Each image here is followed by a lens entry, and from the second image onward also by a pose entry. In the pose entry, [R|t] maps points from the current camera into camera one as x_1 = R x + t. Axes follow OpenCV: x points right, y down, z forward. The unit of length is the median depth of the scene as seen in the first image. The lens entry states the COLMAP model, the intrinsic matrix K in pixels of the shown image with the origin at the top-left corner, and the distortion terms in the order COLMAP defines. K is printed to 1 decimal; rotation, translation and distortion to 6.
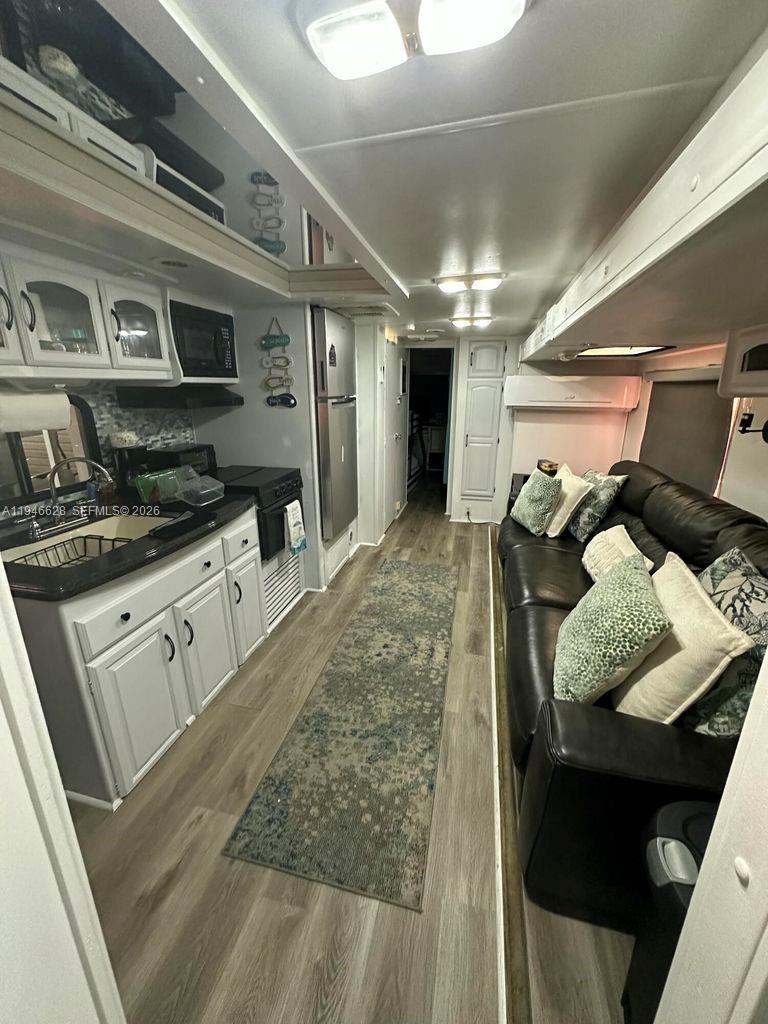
lens RADIAL K [[409.9, 0, 384.6], [0, 409.9, 509.0], [0, 0, 1]] dist [-0.015518, -0.000051]
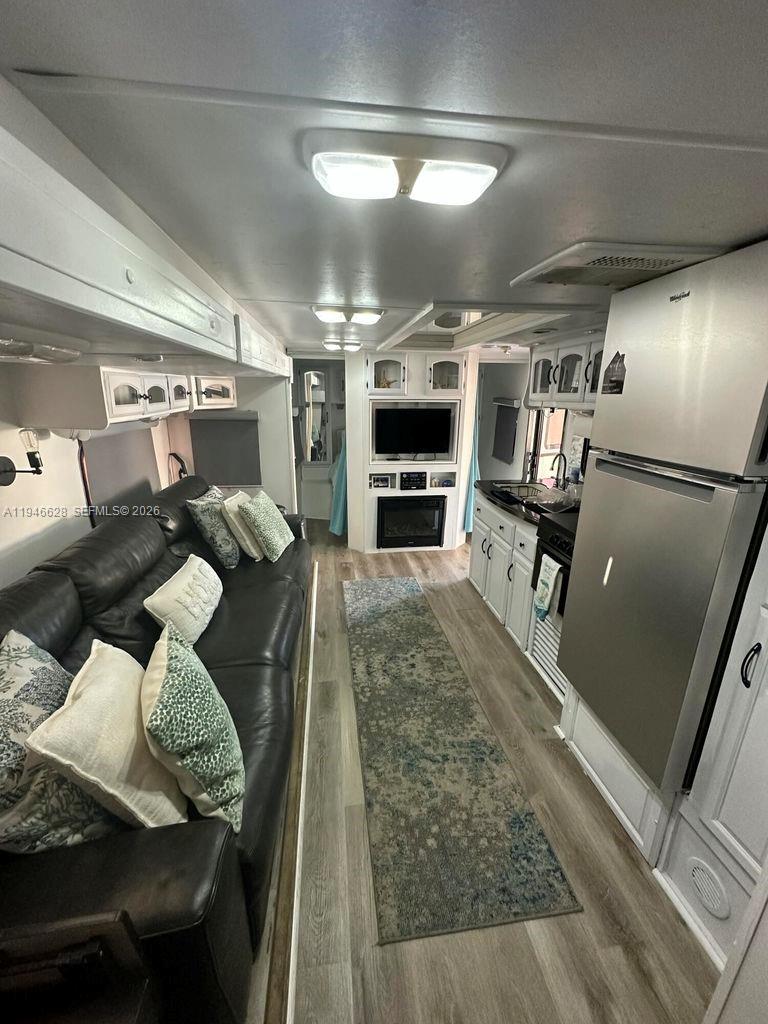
lens RADIAL K [[409.9, 0, 383.4], [0, 409.9, 511.8], [0, 0, 1]] dist [-0.015518, -0.000051]
pose [[-0.935362, 0.085724, -0.343147, 0.387885], [-0.114563, 0.844452, 0.523237, -0.515240], [0.334625, 0.528727, -0.780047, 1.559103]]
